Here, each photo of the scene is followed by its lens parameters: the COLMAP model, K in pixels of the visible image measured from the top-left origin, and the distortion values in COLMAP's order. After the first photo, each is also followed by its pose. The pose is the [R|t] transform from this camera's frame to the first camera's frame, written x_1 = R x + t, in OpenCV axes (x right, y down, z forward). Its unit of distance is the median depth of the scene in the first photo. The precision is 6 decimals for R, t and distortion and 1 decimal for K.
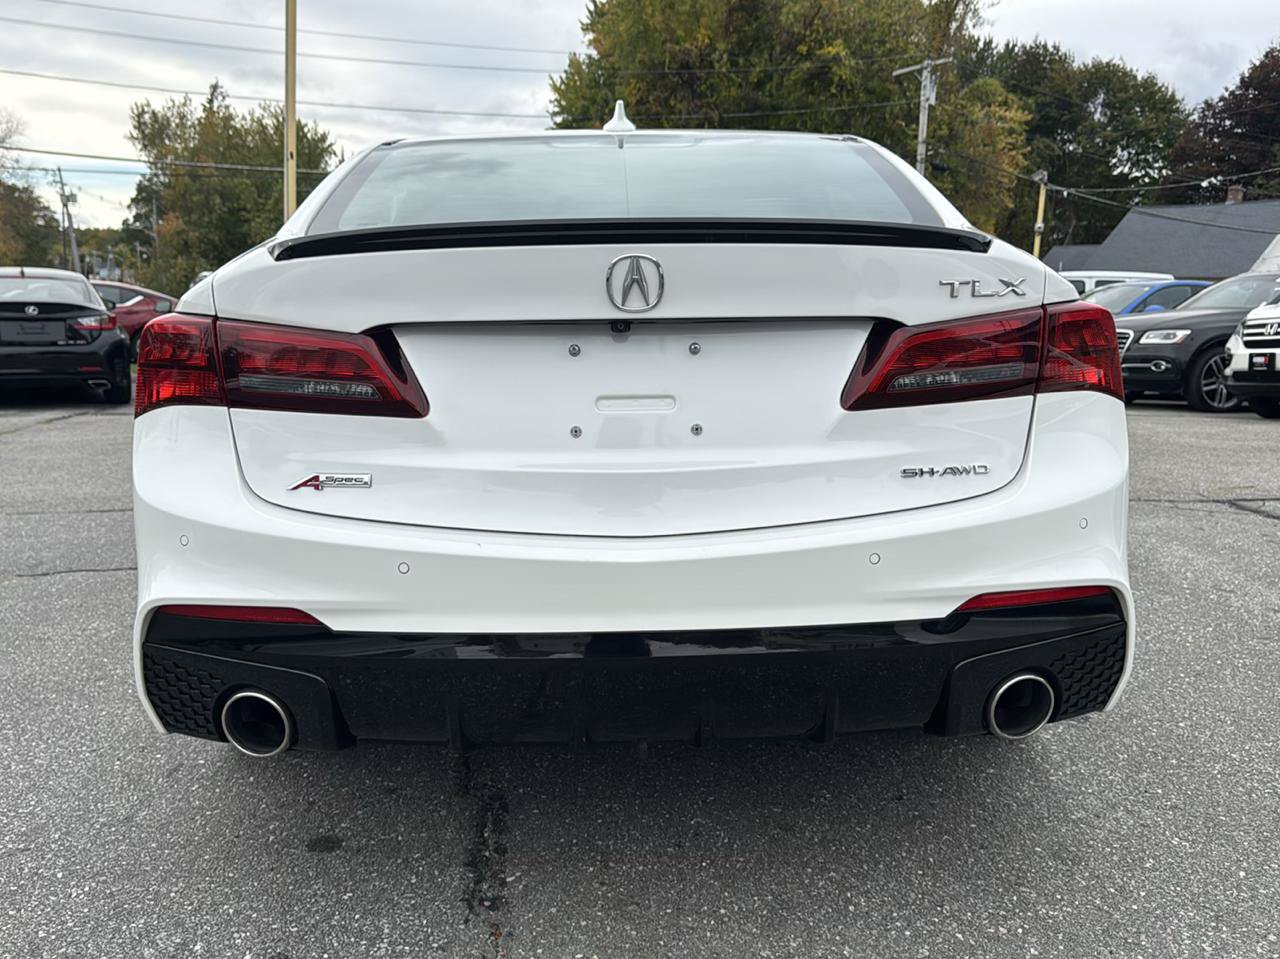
lens RADIAL K [[1168.2, 0, 645.3], [0, 1168.2, 479.3], [0, 0, 1]] dist [0.015575, -0.010666]
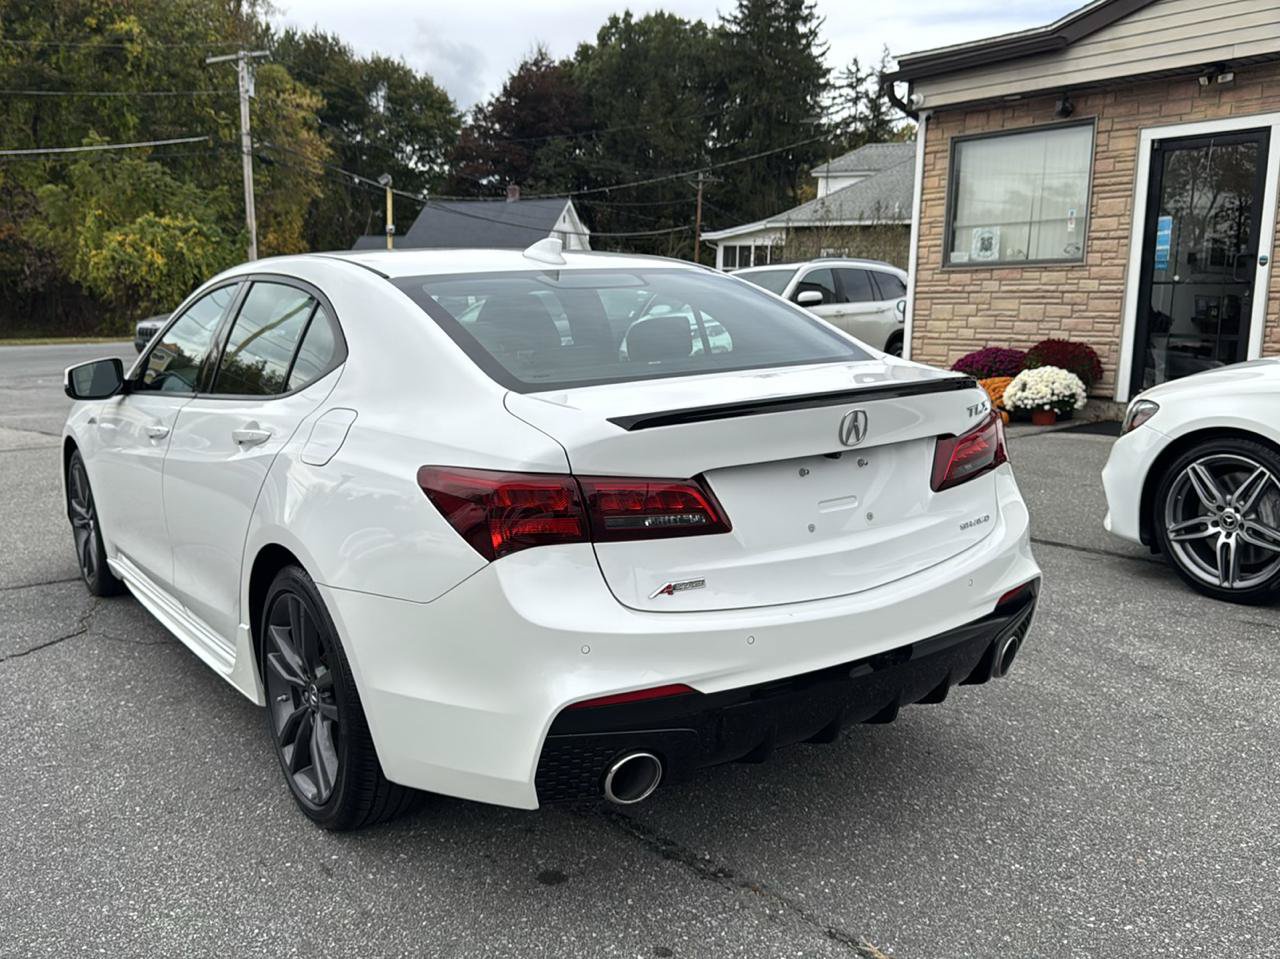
lens RADIAL K [[1158.5, 0, 643.2], [0, 1158.5, 477.7], [0, 0, 1]] dist [0.080937, -0.132987]
pose [[0.833025, -0.105035, 0.543173, -0.149238], [0.097401, 0.994320, 0.042898, -0.027260], [-0.544594, 0.017170, 0.838524, -0.017099]]
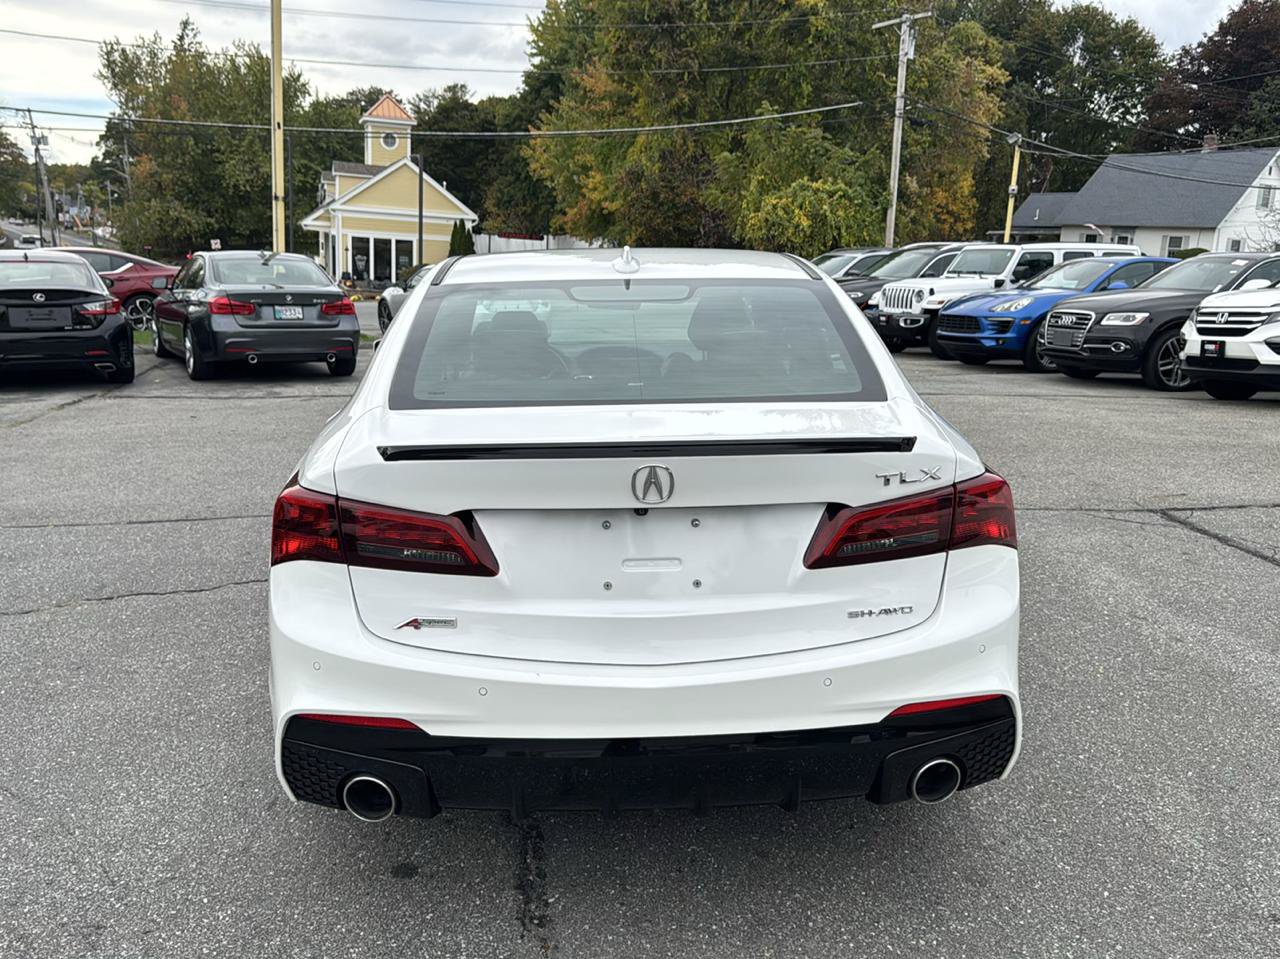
lens RADIAL K [[1158.5, 0, 643.2], [0, 1158.5, 477.7], [0, 0, 1]] dist [0.080937, -0.132987]
pose [[0.999851, -0.000531, 0.017260, -0.006060], [-0.000342, 0.998723, 0.050525, -0.033983], [-0.017265, -0.050524, 0.998574, -0.049059]]
